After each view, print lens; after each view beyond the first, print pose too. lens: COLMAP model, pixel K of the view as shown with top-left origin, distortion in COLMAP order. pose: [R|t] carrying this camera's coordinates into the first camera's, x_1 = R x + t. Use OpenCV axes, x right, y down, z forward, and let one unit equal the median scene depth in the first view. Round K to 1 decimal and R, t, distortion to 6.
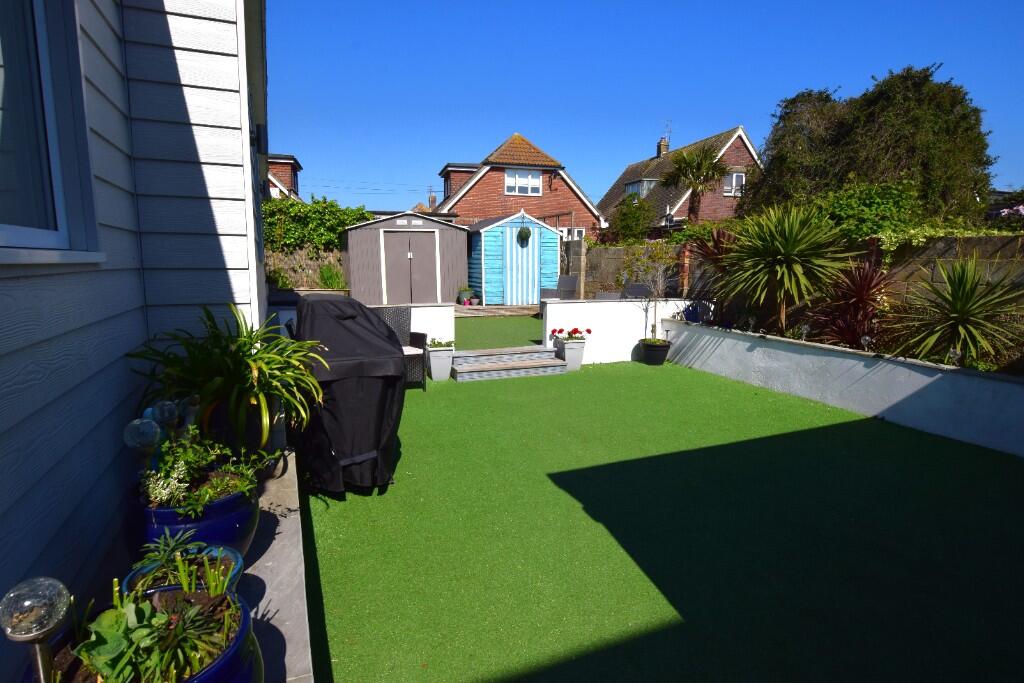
lens RADIAL K [[551.0, 0, 512.4], [0, 551.0, 341.5], [0, 0, 1]] dist [-0.005621, -0.000264]
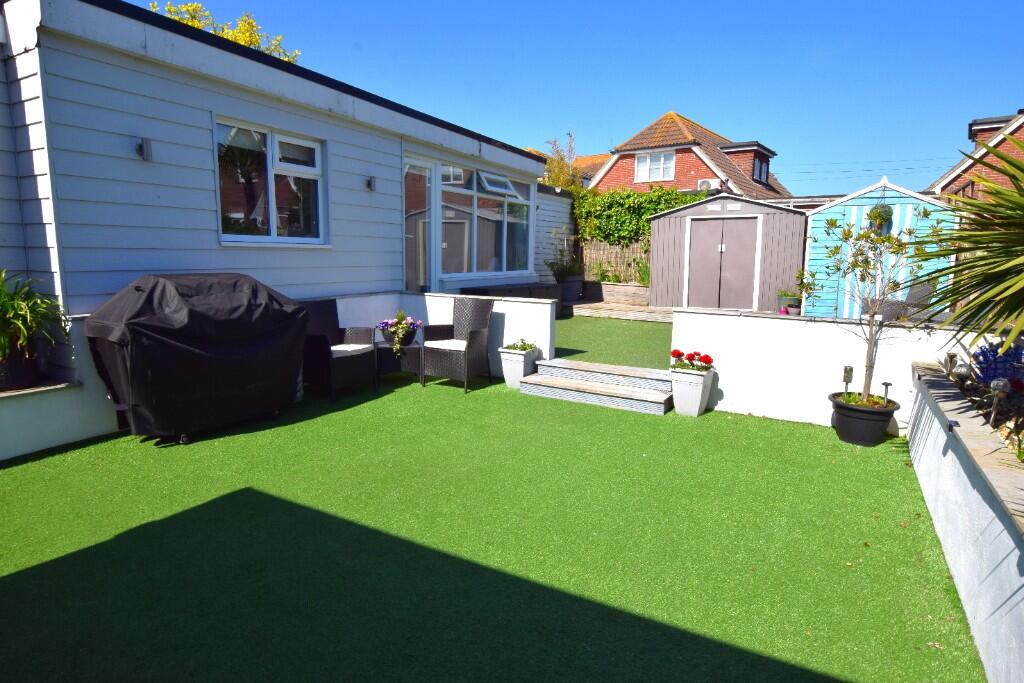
lens RADIAL K [[587.7, 0, 513.2], [0, 587.7, 336.8], [0, 0, 1]] dist [-0.017575, -0.001279]
pose [[0.589974, 0.116295, -0.799004, 0.339508], [-0.127925, 0.990537, 0.049714, -0.031013], [0.797224, 0.072883, 0.599268, 0.253375]]
